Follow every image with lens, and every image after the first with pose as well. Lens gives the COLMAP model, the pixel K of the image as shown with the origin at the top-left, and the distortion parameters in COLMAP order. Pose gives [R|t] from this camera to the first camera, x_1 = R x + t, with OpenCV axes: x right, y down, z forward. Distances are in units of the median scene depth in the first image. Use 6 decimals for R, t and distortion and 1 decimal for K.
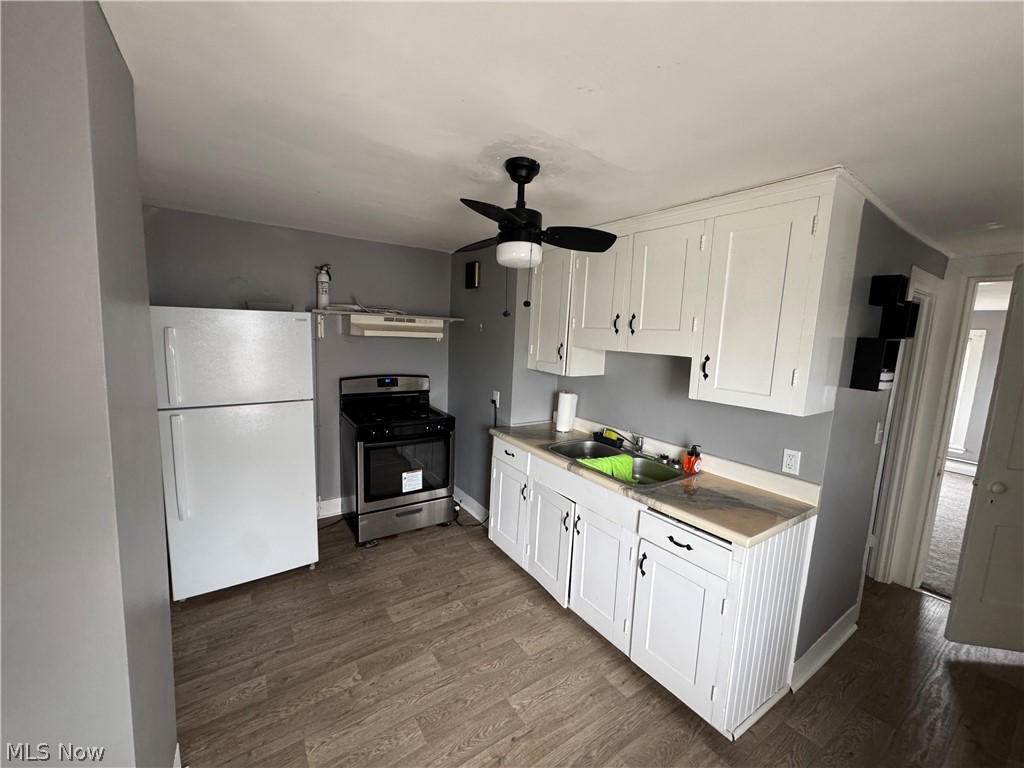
lens RADIAL K [[410.2, 0, 514.5], [0, 410.2, 384.0], [0, 0, 1]] dist [-0.003068, 0.000529]
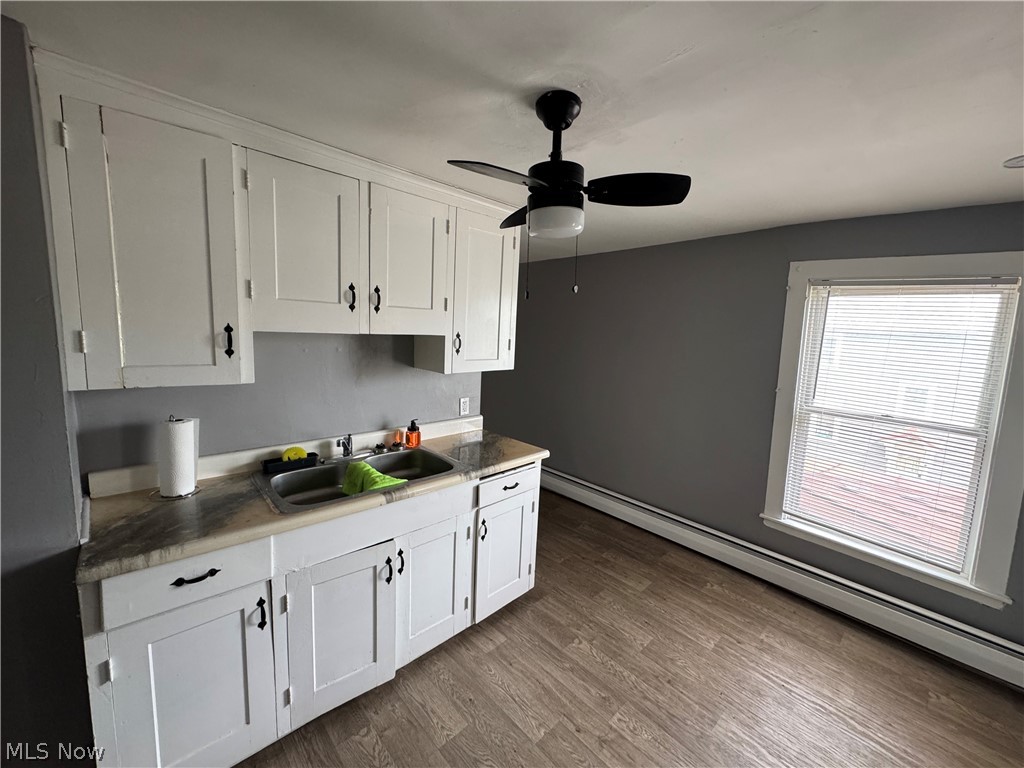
lens RADIAL K [[410.2, 0, 512.1], [0, 410.2, 384.8], [0, 0, 1]] dist [-0.003068, 0.000529]
pose [[-0.148298, -0.187467, 0.971012, -0.653754], [0.079294, 0.976453, 0.200628, -0.140606], [-0.985759, 0.106748, -0.129941, 0.990775]]
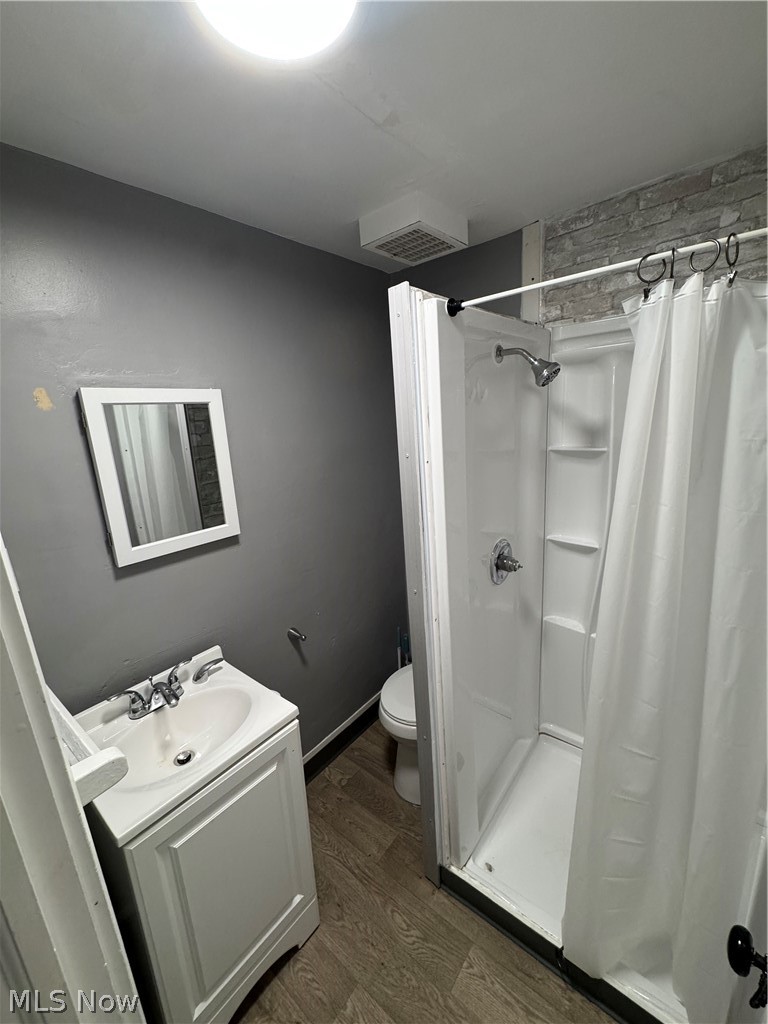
lens RADIAL K [[410.2, 0, 383.6], [0, 410.2, 510.4], [0, 0, 1]] dist [-0.003068, 0.000529]
pose [[0.282834, 0.166654, -0.944580, 0.453402], [-0.042701, 0.986002, 0.161176, -0.093235], [0.958218, -0.005251, 0.285991, 0.782661]]
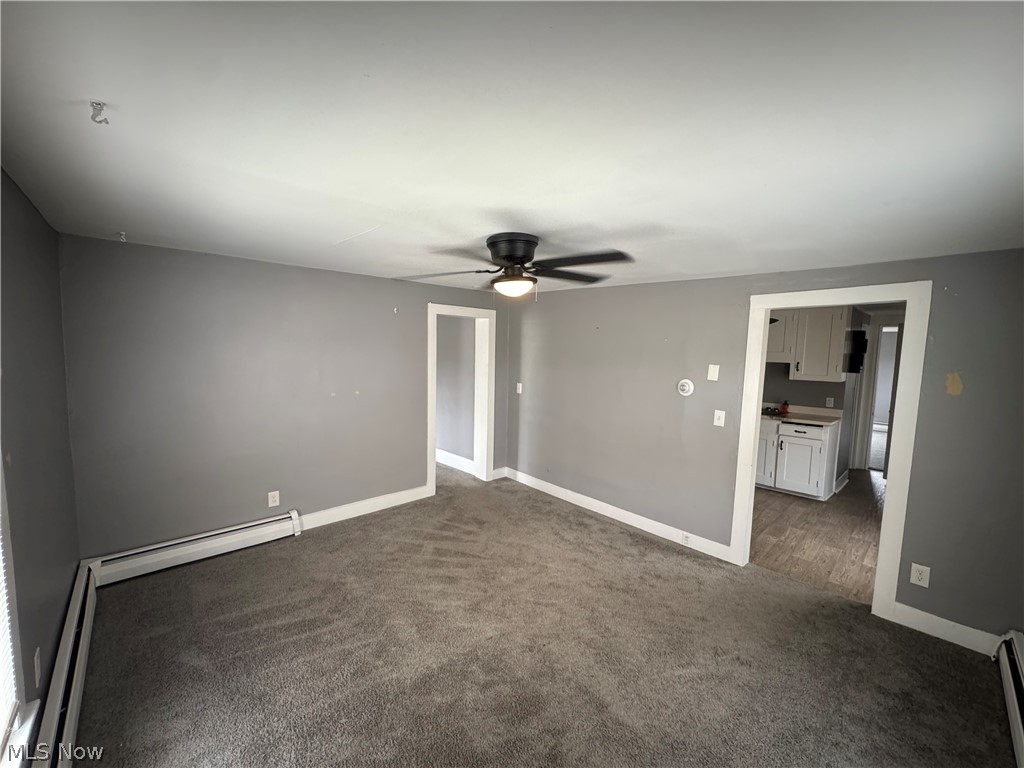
lens RADIAL K [[410.2, 0, 513.3], [0, 410.2, 383.9], [0, 0, 1]] dist [-0.003068, 0.000529]
pose [[0.988830, -0.034313, 0.145044, -1.609450], [0.039659, 0.998630, -0.034127, 0.081591], [-0.143674, 0.039498, 0.988837, -1.222867]]
